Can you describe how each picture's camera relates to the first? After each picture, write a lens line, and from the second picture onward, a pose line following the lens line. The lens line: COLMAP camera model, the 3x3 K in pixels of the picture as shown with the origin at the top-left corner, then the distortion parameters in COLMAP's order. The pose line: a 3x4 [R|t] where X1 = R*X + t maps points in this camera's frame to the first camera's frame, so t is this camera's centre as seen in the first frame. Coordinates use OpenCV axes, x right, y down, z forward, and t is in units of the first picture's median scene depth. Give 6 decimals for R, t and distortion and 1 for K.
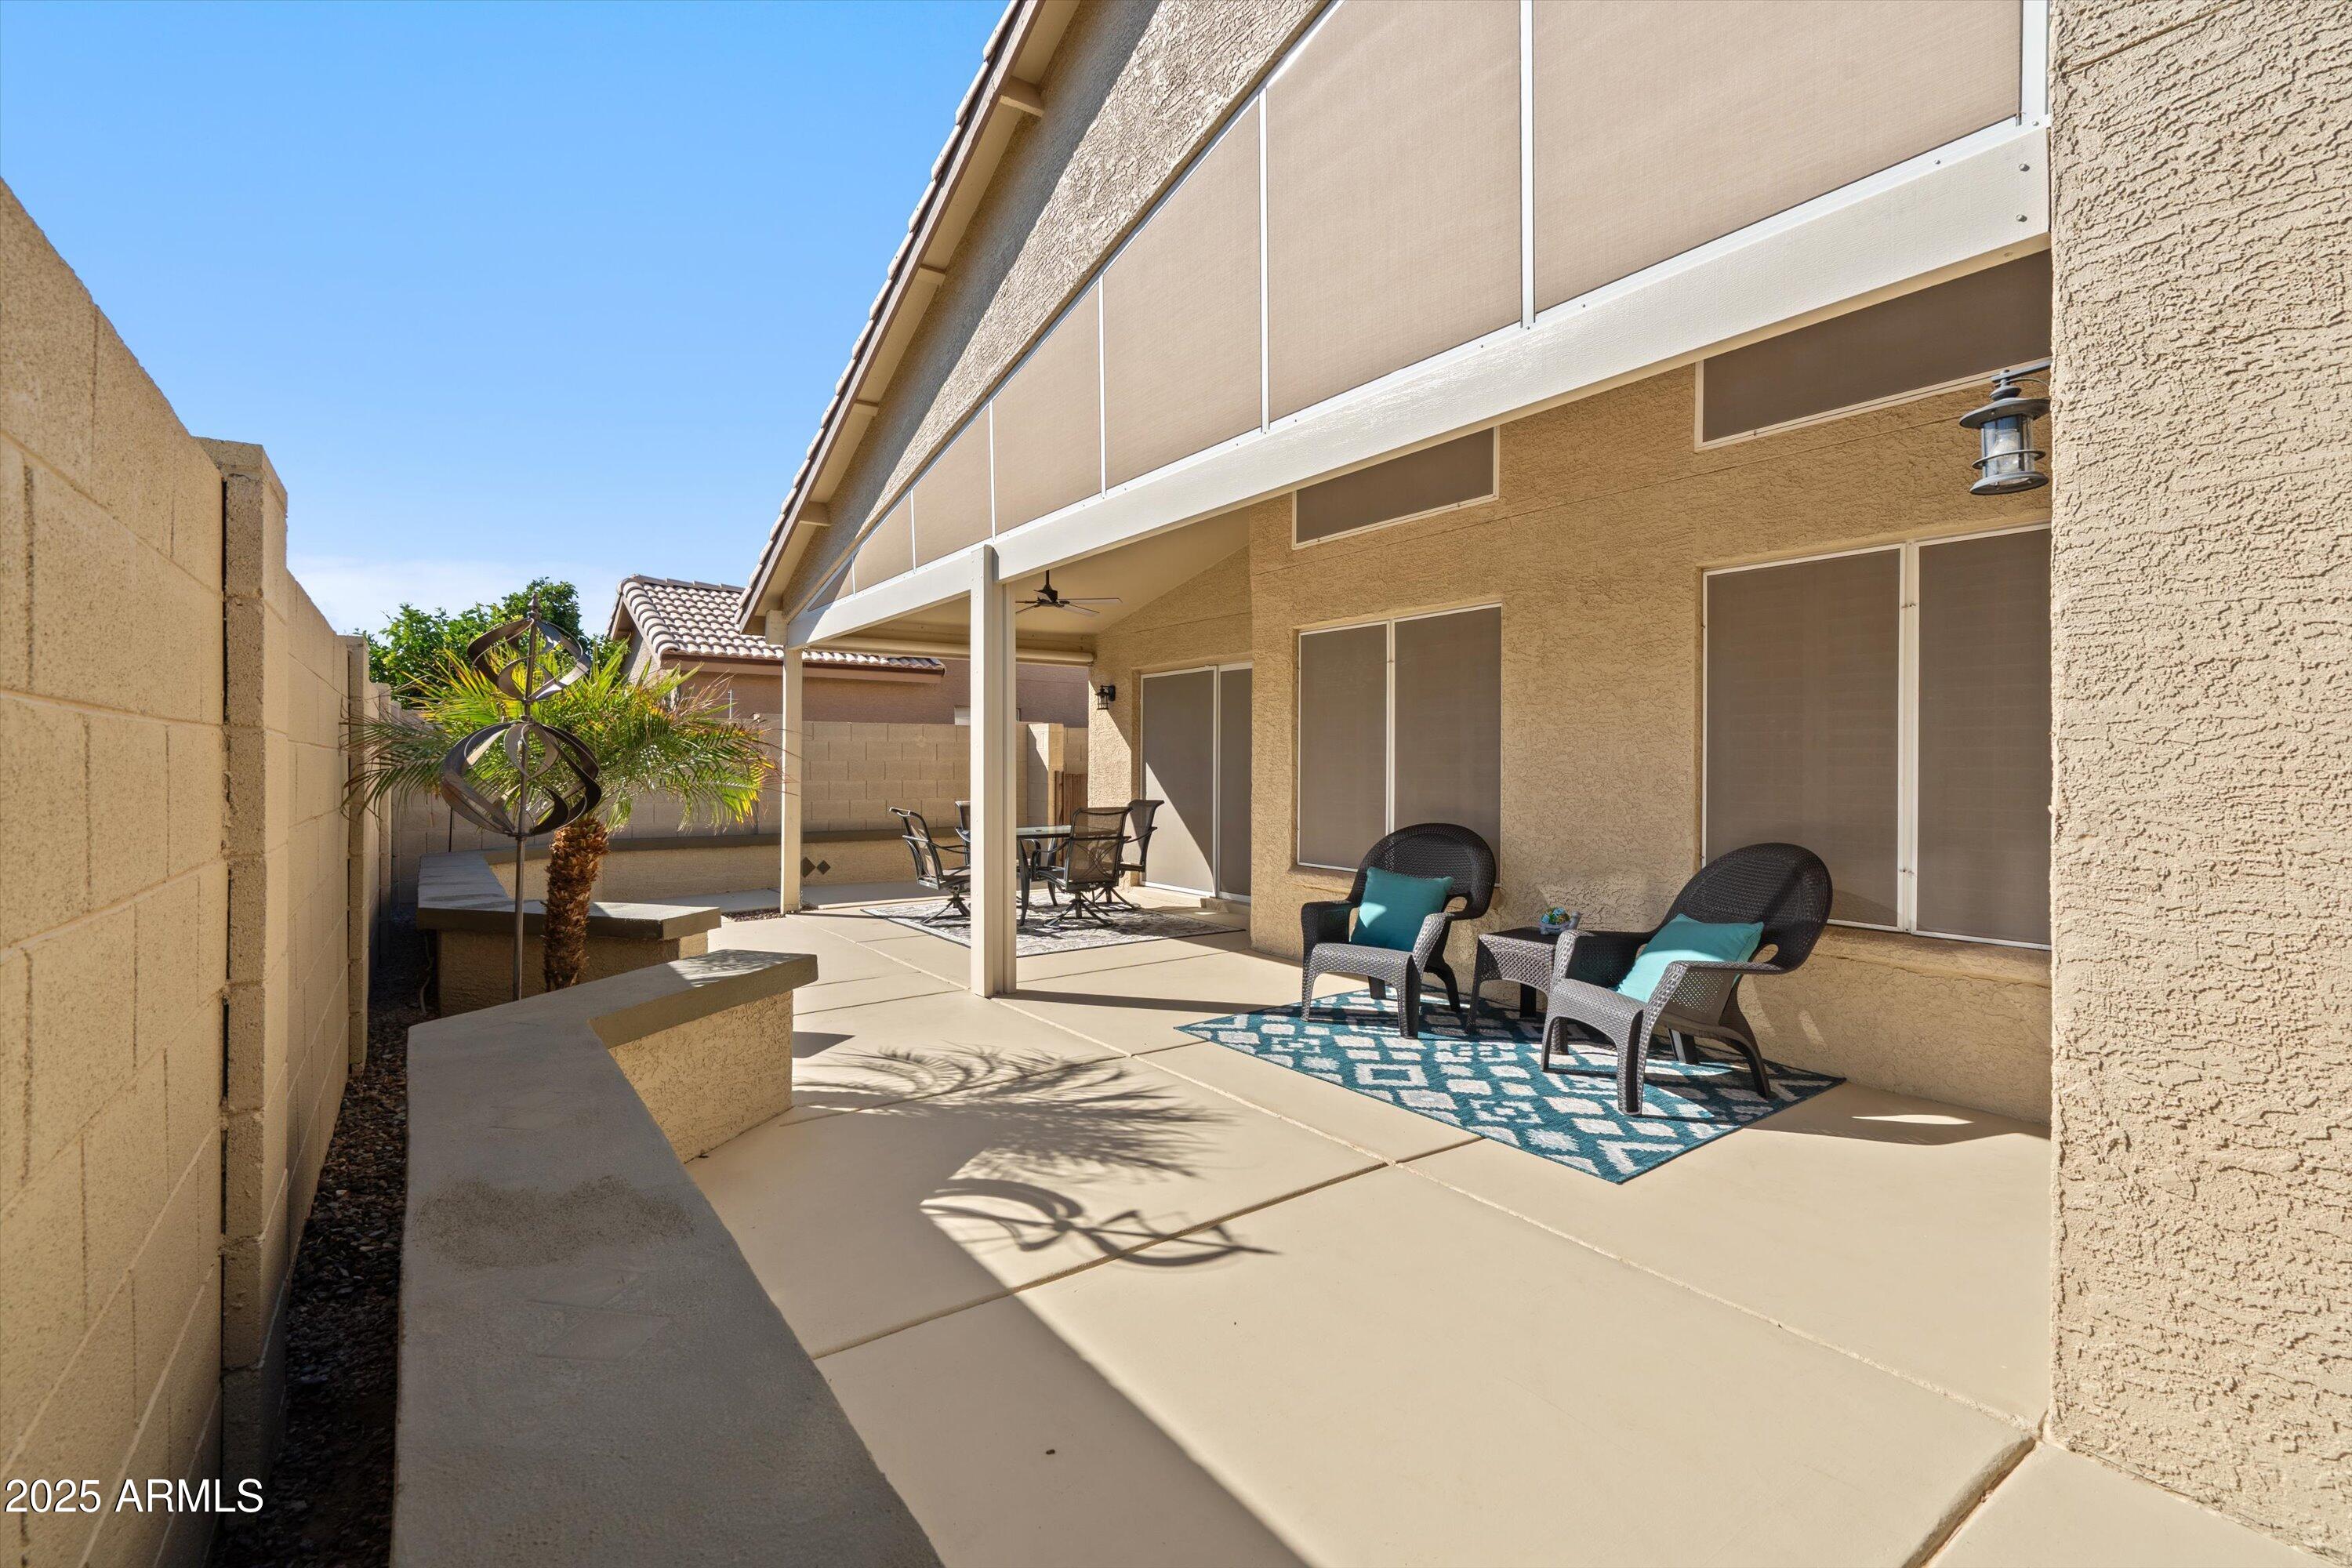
lens RADIAL K [[1060.9, 0, 1174.3], [0, 1060.9, 776.4], [0, 0, 1]] dist [-0.001836, 0.000523]
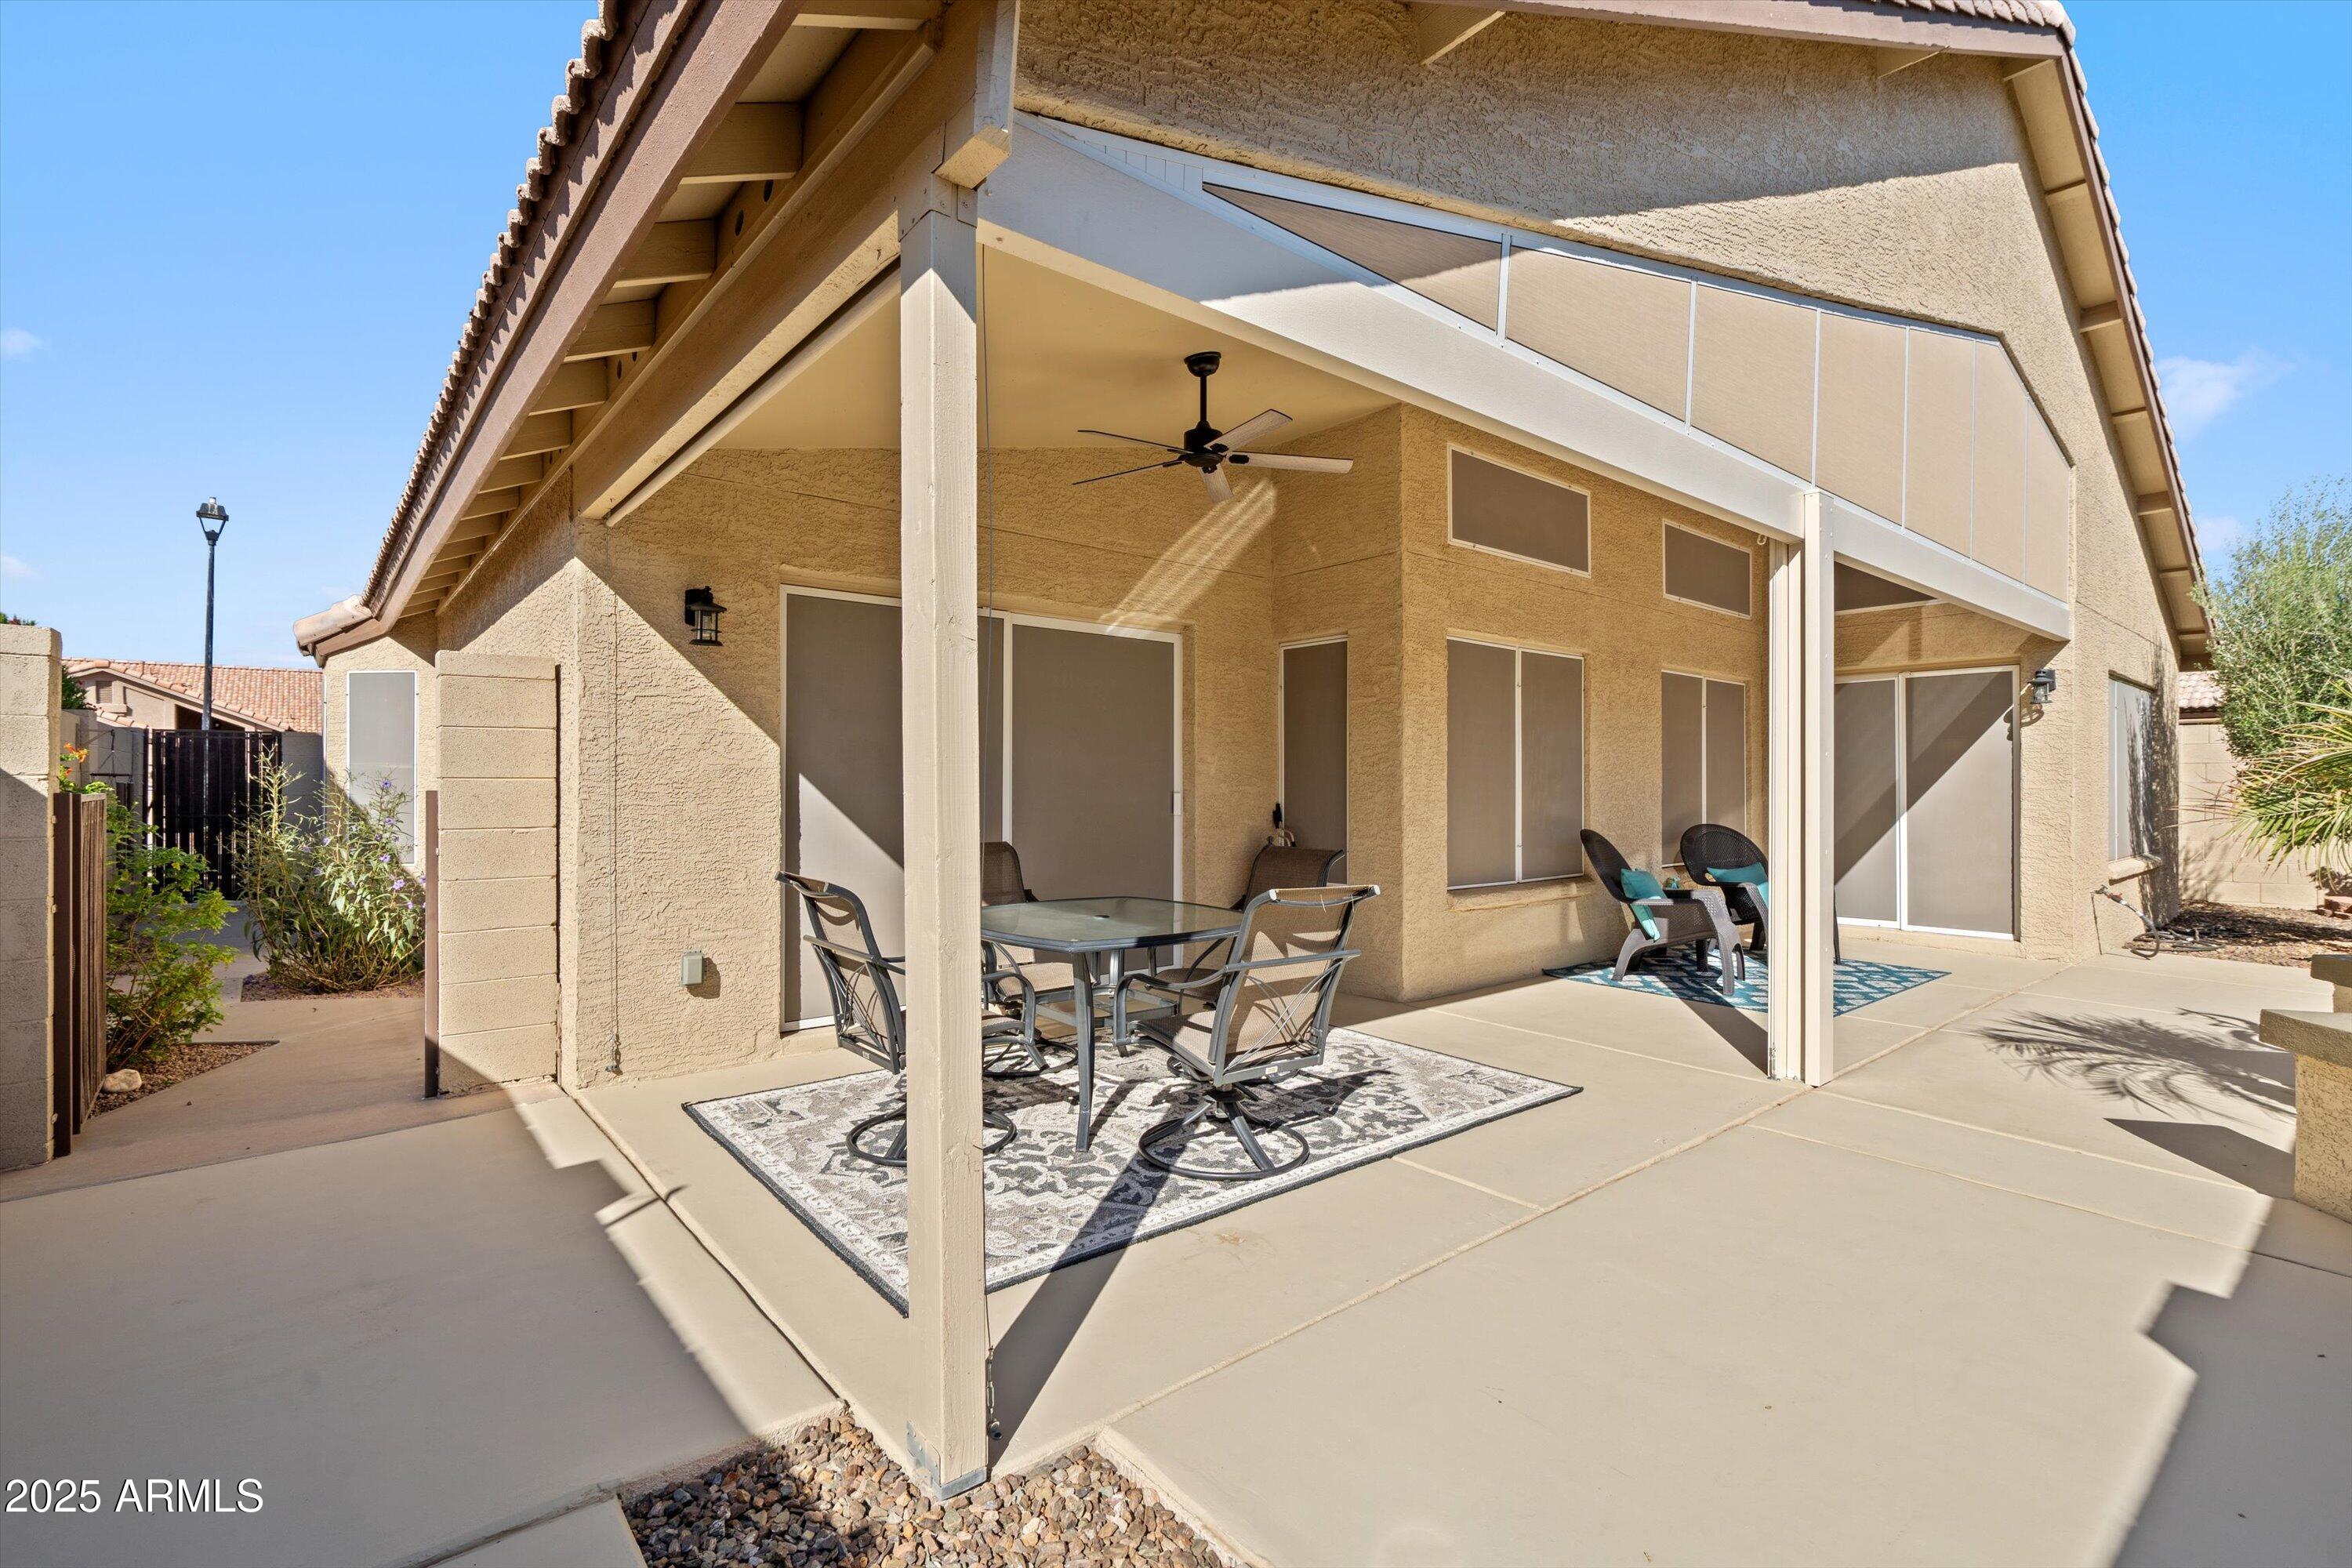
lens RADIAL K [[1060.9, 0, 1174.3], [0, 1060.9, 776.4], [0, 0, 1]] dist [-0.001836, 0.000523]
pose [[-0.070869, 0.002472, 0.997483, -0.793456], [0.001360, 0.999996, -0.002382, -0.012756], [-0.997485, 0.001188, -0.070872, 1.329393]]
